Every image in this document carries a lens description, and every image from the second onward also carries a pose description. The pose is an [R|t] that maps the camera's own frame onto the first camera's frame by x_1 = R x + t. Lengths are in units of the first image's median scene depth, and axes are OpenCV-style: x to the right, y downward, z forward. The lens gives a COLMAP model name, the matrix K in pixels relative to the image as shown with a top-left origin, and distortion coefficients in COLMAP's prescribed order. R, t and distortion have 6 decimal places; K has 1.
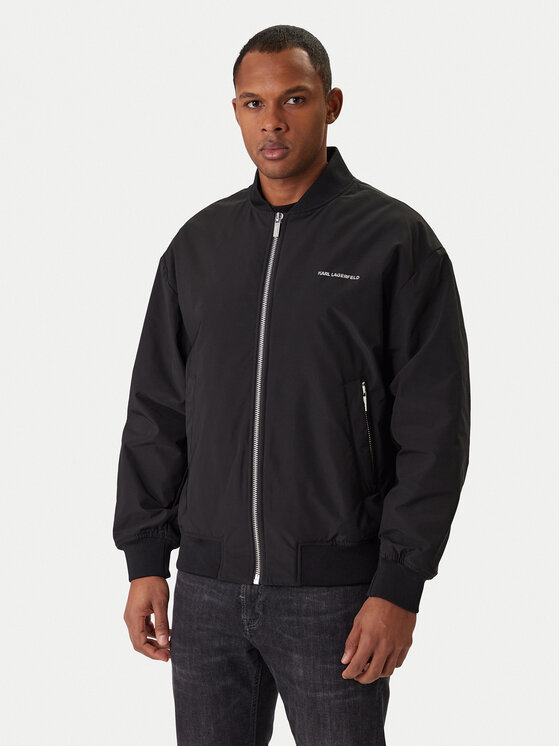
lens RADIAL K [[1468.6, 0, 280.0], [0, 1468.6, 373.0], [0, 0, 1]] dist [-0.273632, 0.066919]
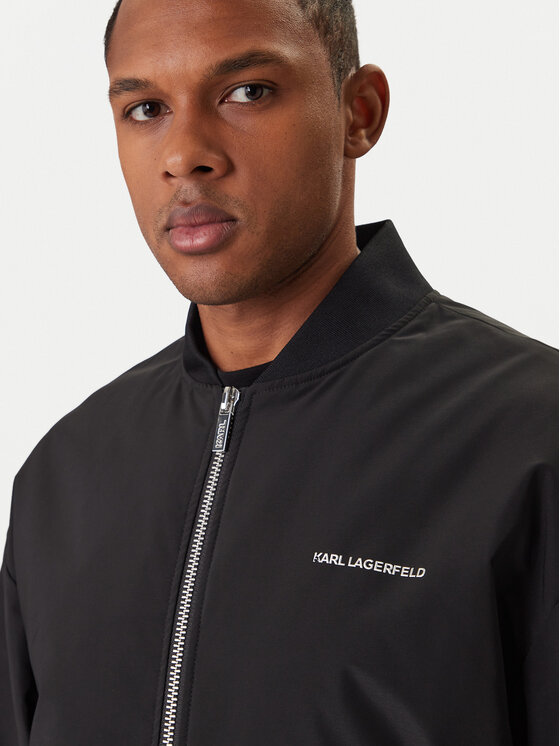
lens RADIAL K [[1293.1, 0, 280.0], [0, 1293.1, 373.0], [0, 0, 1]] dist [0.232530, -0.076939]
pose [[0.987362, -0.040865, -0.153119, 0.067359], [0.026922, 0.995390, -0.092055, -0.082474], [0.156175, 0.086770, 0.983911, 0.669185]]
